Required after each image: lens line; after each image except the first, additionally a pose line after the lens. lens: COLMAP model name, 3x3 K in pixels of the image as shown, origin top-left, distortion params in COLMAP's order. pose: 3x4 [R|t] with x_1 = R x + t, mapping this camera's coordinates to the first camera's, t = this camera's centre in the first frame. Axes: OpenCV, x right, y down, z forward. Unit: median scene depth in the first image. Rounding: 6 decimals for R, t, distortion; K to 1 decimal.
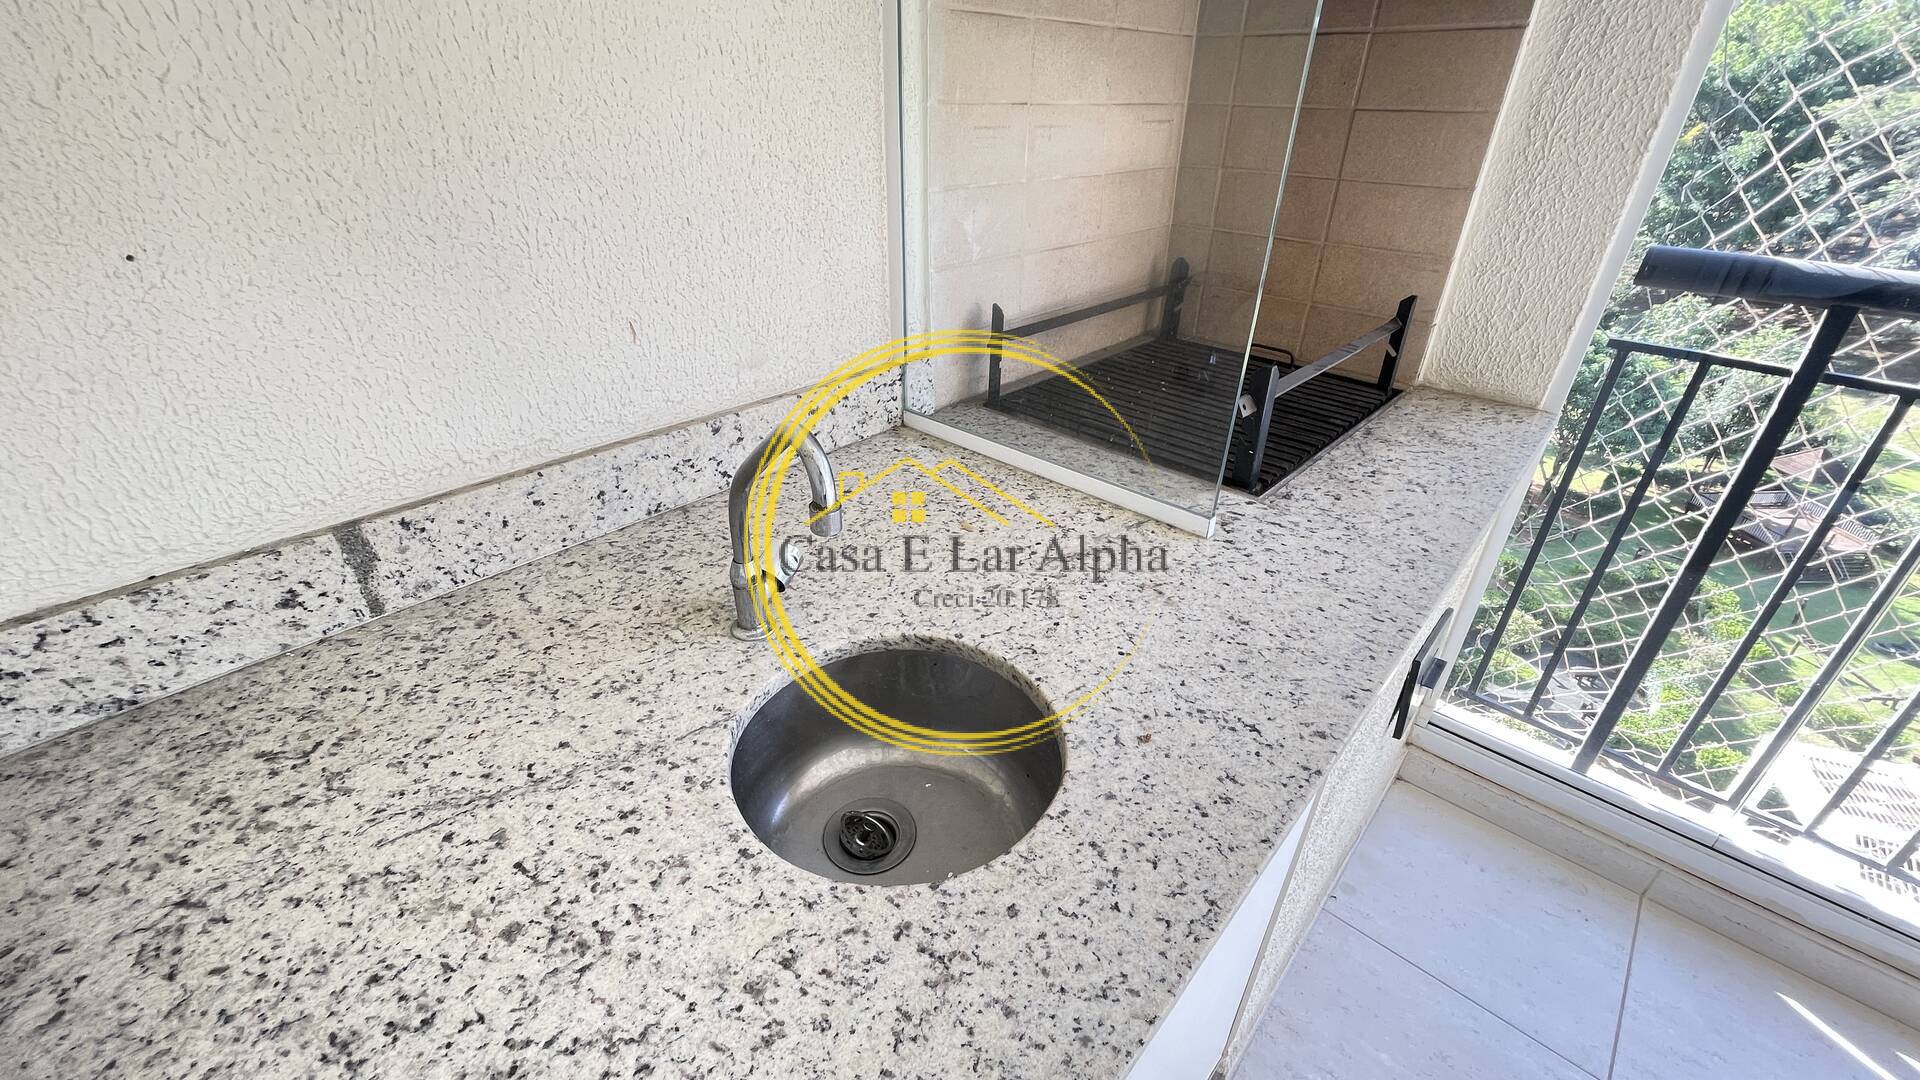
lens RADIAL K [[775.7, 0, 951.1], [0, 775.7, 538.9], [0, 0, 1]] dist [-0.000572, 0.000434]
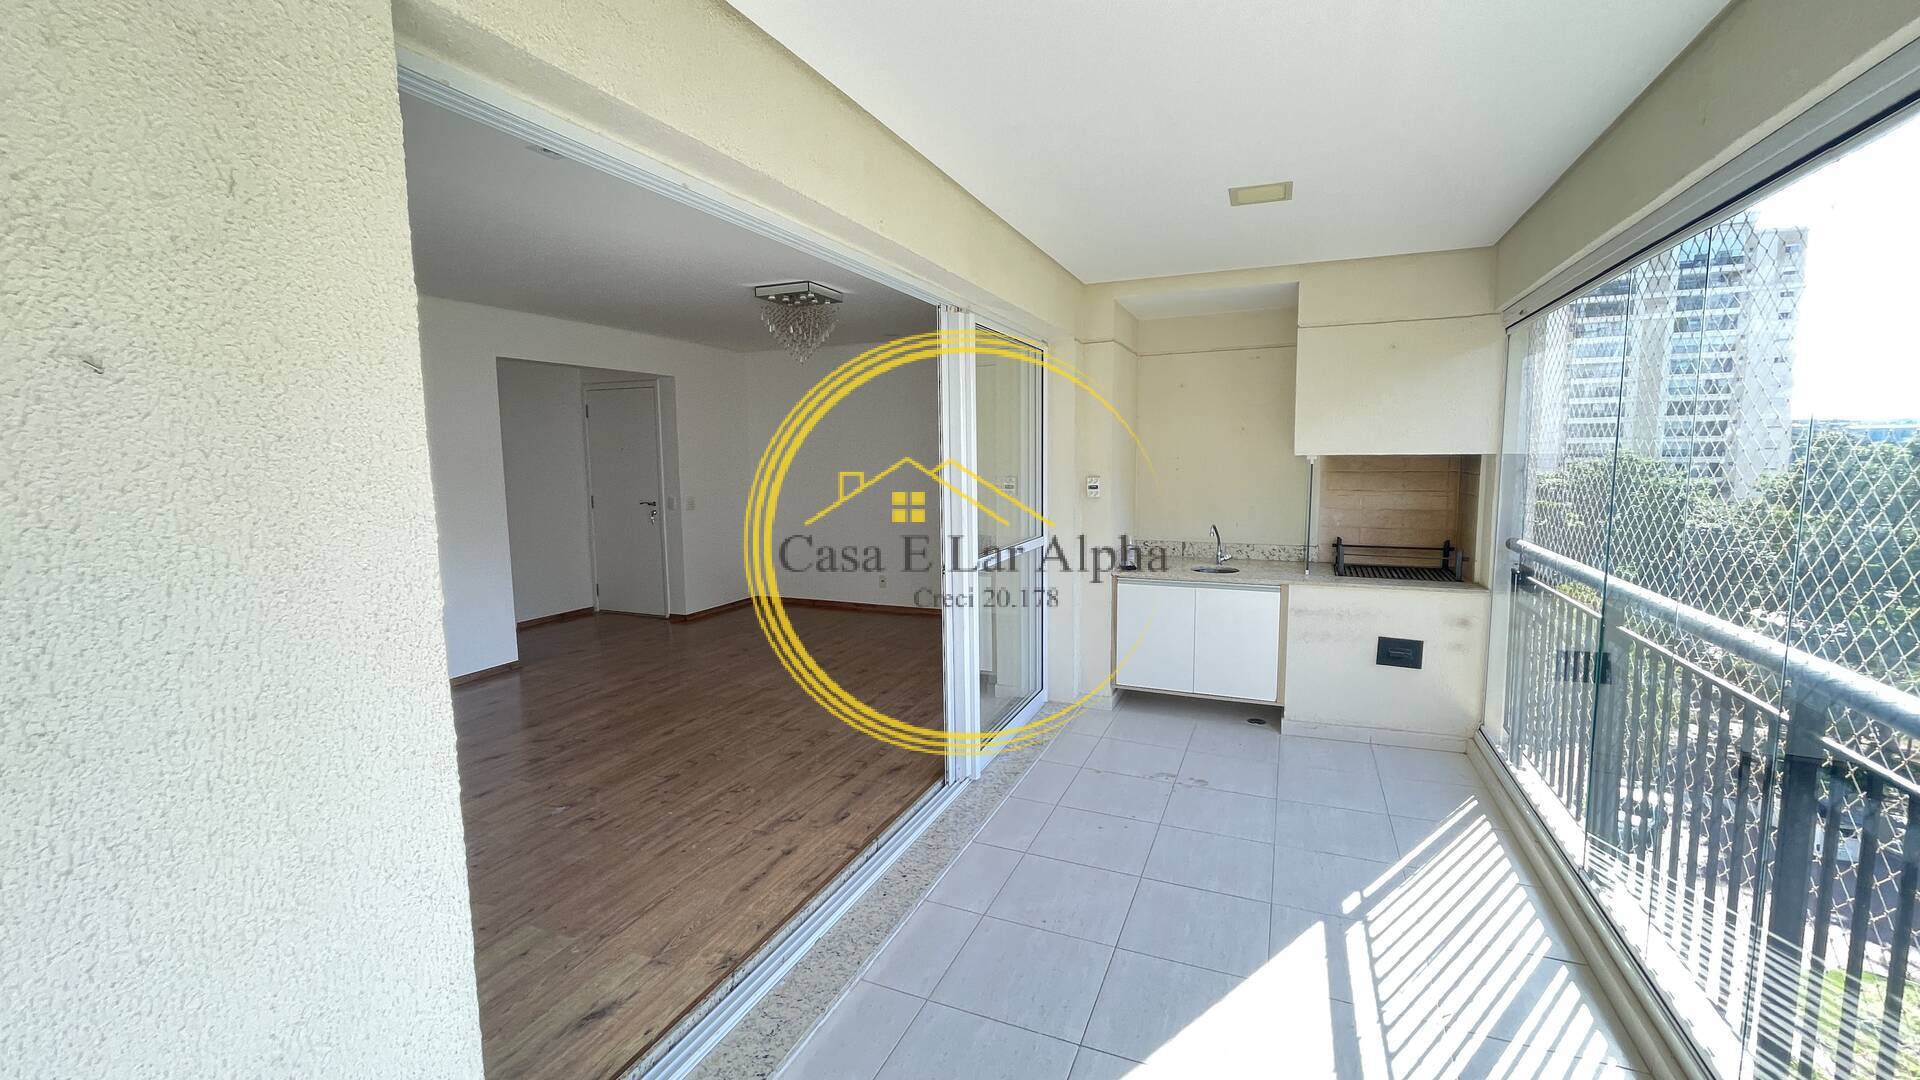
lens RADIAL K [[783.3, 0, 958.8], [0, 783.3, 537.9], [0, 0, 1]] dist [0.001224, 0.000613]
pose [[0.330344, 0.086430, -0.939895, 3.231202], [-0.459271, 0.884681, -0.080067, 0.905261], [0.824587, 0.458116, 0.331944, -1.889929]]
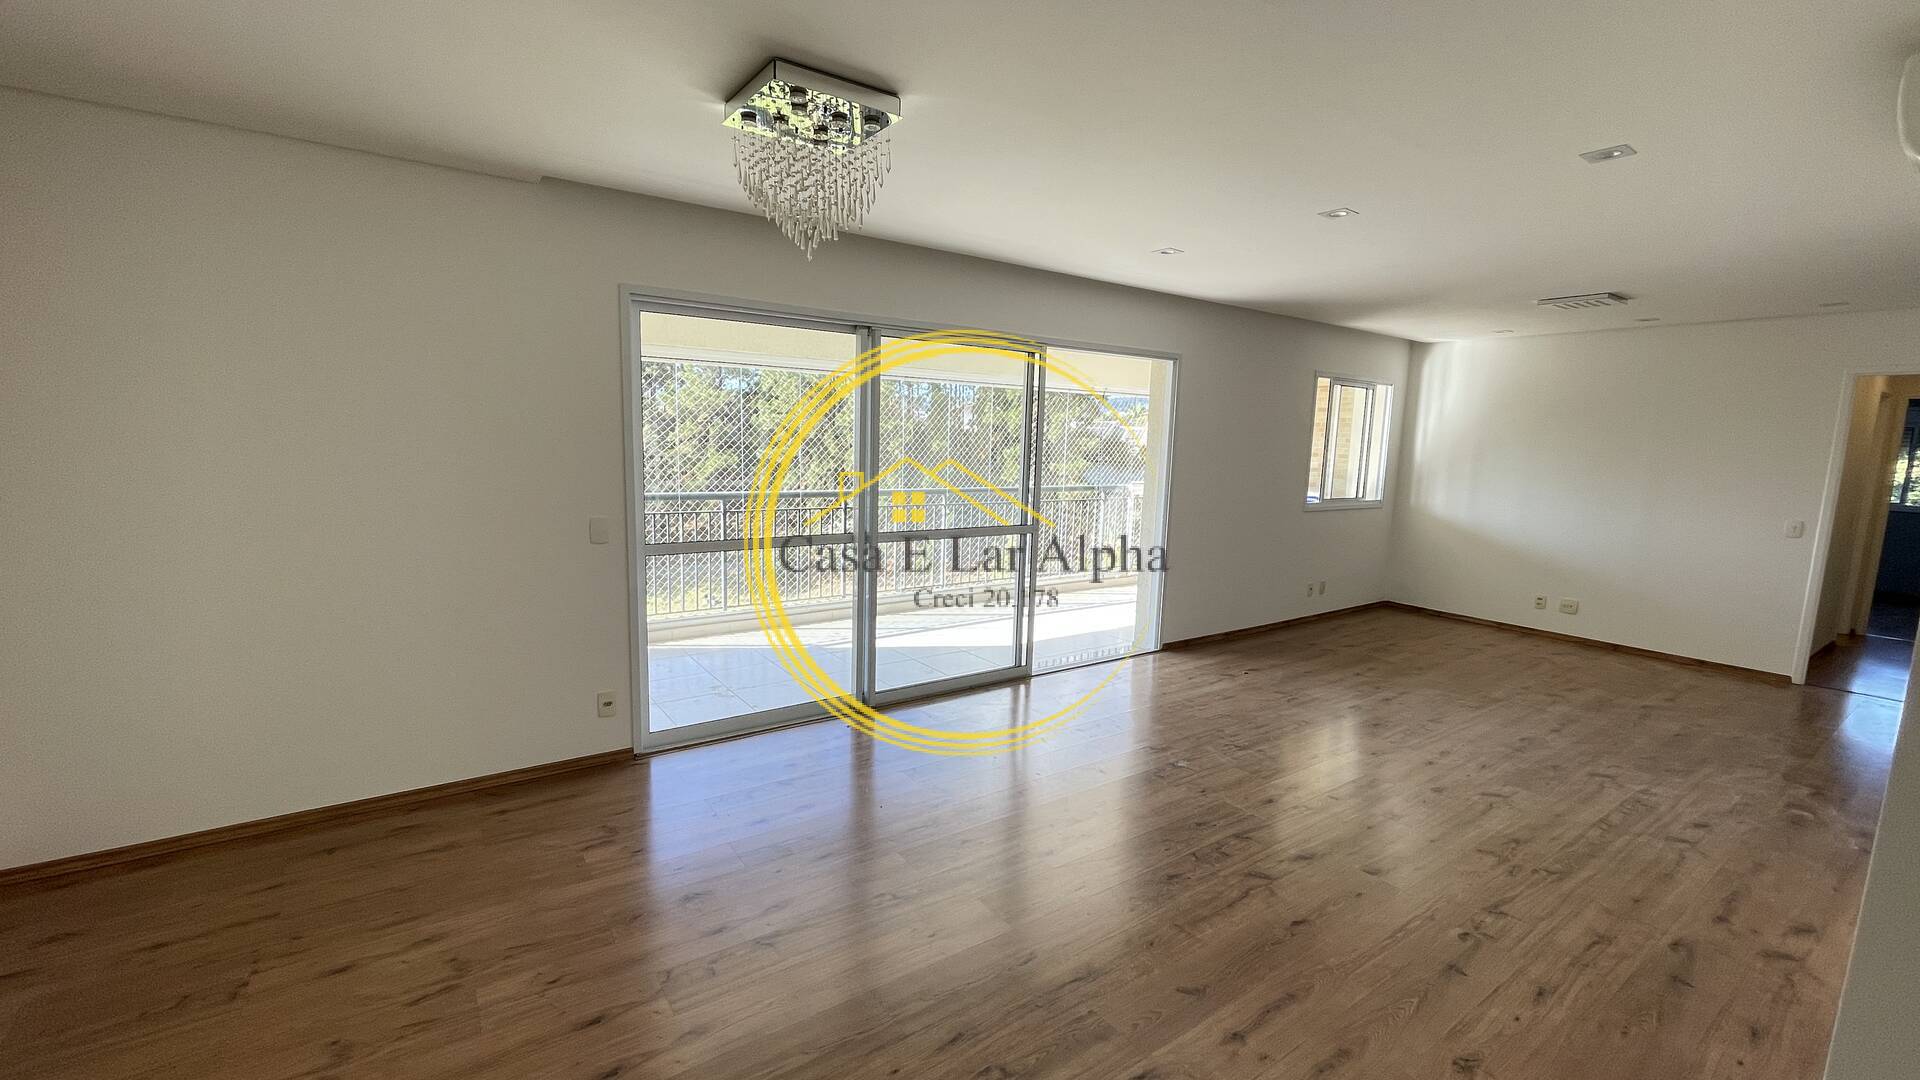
lens RADIAL K [[783.3, 0, 958.8], [0, 783.3, 537.9], [0, 0, 1]] dist [0.001224, 0.000613]
pose [[0.214065, -0.133961, 0.967590, -2.990381], [0.466156, 0.884491, 0.019326, 0.896202], [-0.858414, 0.446911, 0.251785, -2.126085]]
